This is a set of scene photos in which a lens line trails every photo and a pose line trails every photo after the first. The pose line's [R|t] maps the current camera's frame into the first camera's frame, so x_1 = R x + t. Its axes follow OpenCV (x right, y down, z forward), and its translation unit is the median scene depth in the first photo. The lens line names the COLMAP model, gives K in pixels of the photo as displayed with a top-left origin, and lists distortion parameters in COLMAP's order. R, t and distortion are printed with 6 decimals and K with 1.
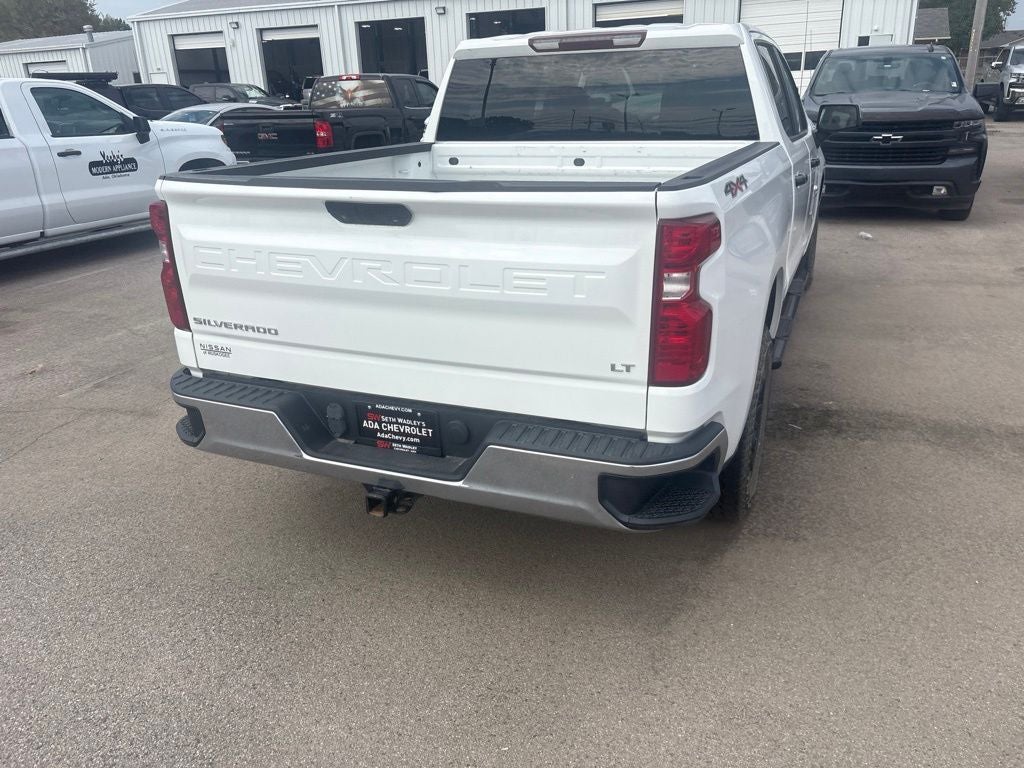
lens RADIAL K [[783.1, 0, 514.4], [0, 783.1, 381.8], [0, 0, 1]] dist [0.051899, -0.048855]
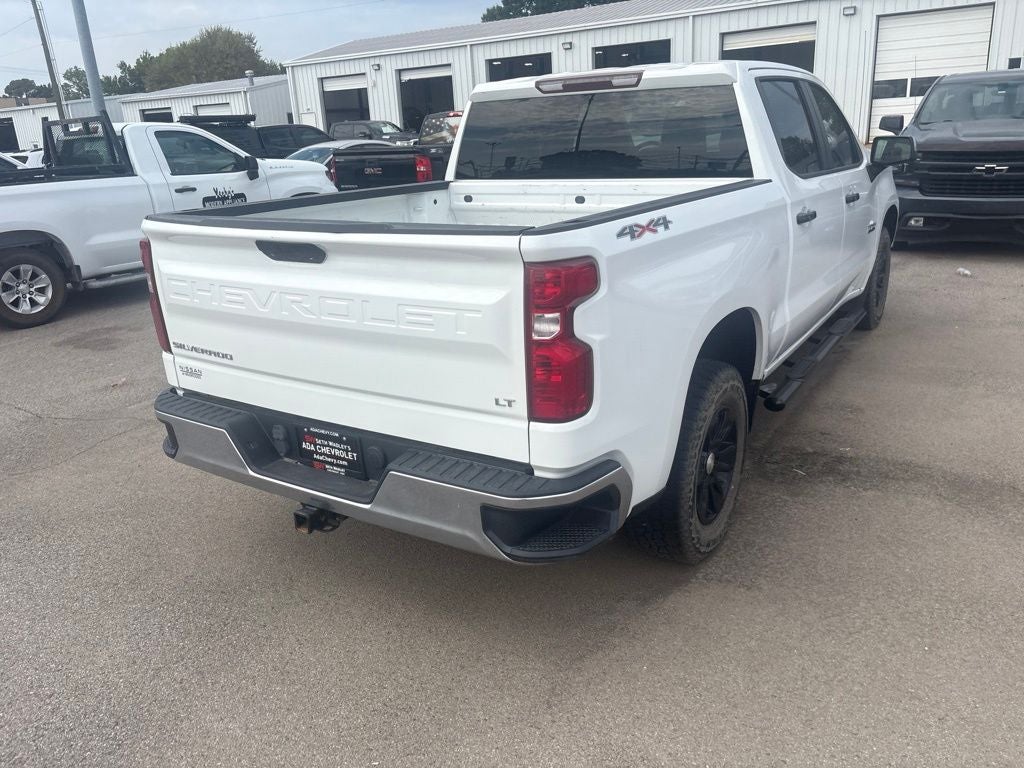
lens RADIAL K [[784.3, 0, 512.0], [0, 784.3, 384.0], [0, 0, 1]] dist [0.051475, -0.046304]
pose [[0.984816, 0.037655, -0.169466, 0.238107], [-0.043163, 0.998649, -0.028934, -0.009791], [0.168147, 0.035810, 0.985111, -0.013922]]
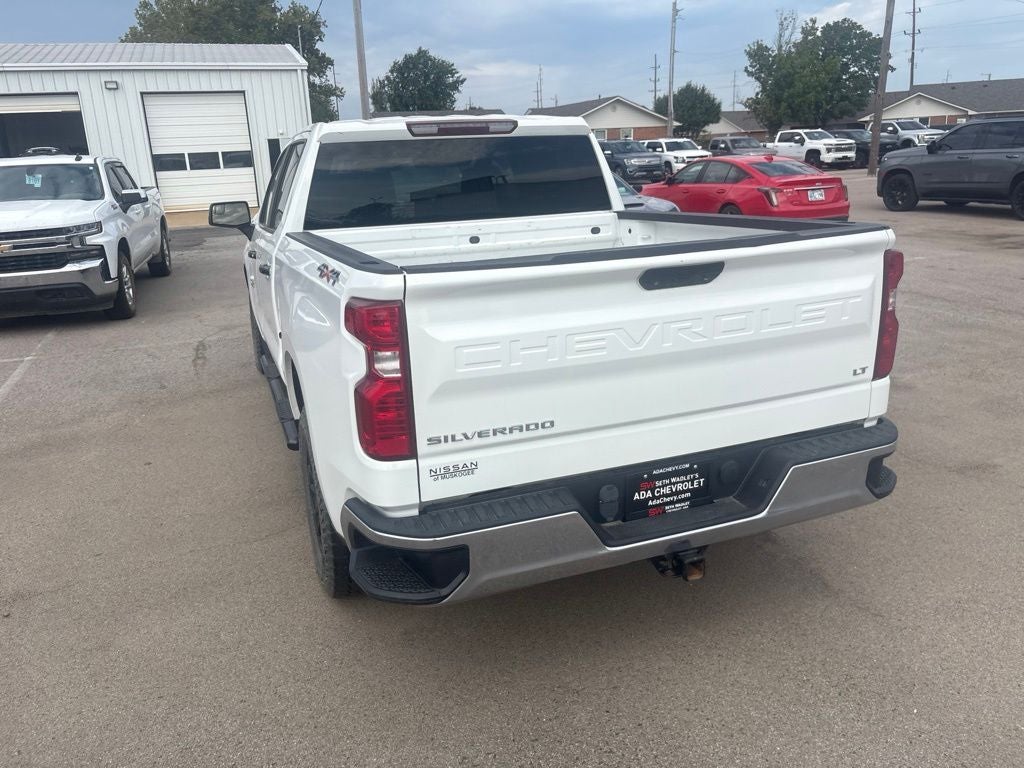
lens RADIAL K [[784.3, 0, 512.0], [0, 784.3, 384.0], [0, 0, 1]] dist [0.051475, -0.046304]
pose [[0.725126, -0.189764, 0.661953, -0.808239], [0.262923, 0.964749, -0.011448, -0.096172], [-0.636446, 0.182344, 0.749458, 0.309050]]
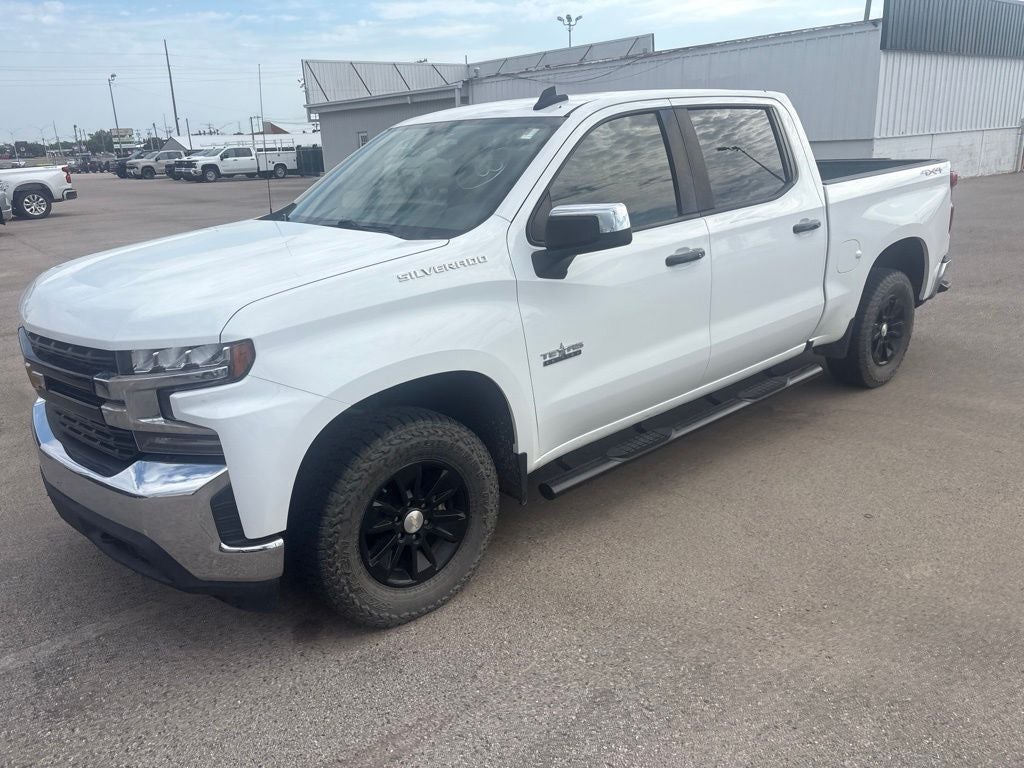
lens RADIAL K [[779.3, 0, 509.4], [0, 779.3, 396.5], [0, 0, 1]] dist [0.029555, -0.003373]
pose [[-0.899084, -0.079810, 0.430441, -0.309572], [0.212210, 0.780544, 0.587978, -1.130549], [-0.382905, 0.619985, -0.684838, 2.975425]]
